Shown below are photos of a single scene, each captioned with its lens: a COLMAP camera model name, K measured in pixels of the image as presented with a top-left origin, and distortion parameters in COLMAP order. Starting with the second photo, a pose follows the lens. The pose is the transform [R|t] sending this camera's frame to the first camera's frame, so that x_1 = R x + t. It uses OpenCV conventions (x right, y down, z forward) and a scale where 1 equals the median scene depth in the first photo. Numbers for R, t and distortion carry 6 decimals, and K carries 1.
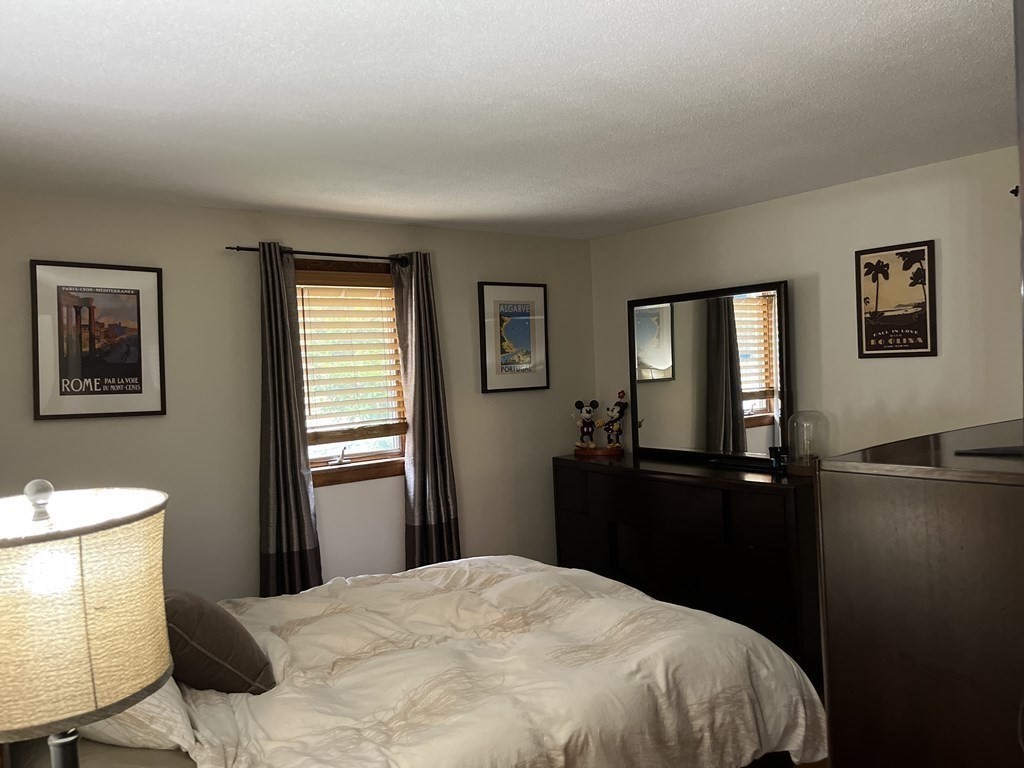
lens RADIAL K [[780.2, 0, 516.7], [0, 780.2, 379.7], [0, 0, 1]] dist [0.061399, -0.089440]
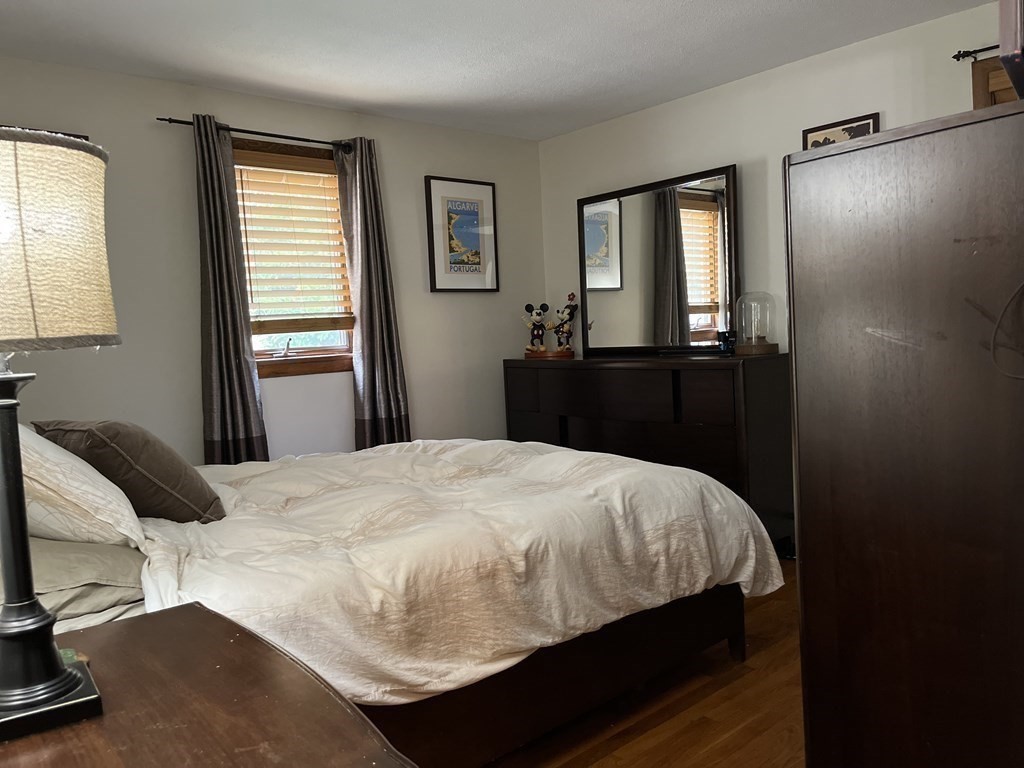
lens RADIAL K [[780.2, 0, 516.7], [0, 780.2, 385.1], [0, 0, 1]] dist [0.061399, -0.089440]
pose [[0.997398, -0.012627, 0.070981, -0.009919], [0.009392, 0.998910, 0.045721, 0.112237], [-0.071481, -0.044936, 0.996429, 0.008613]]
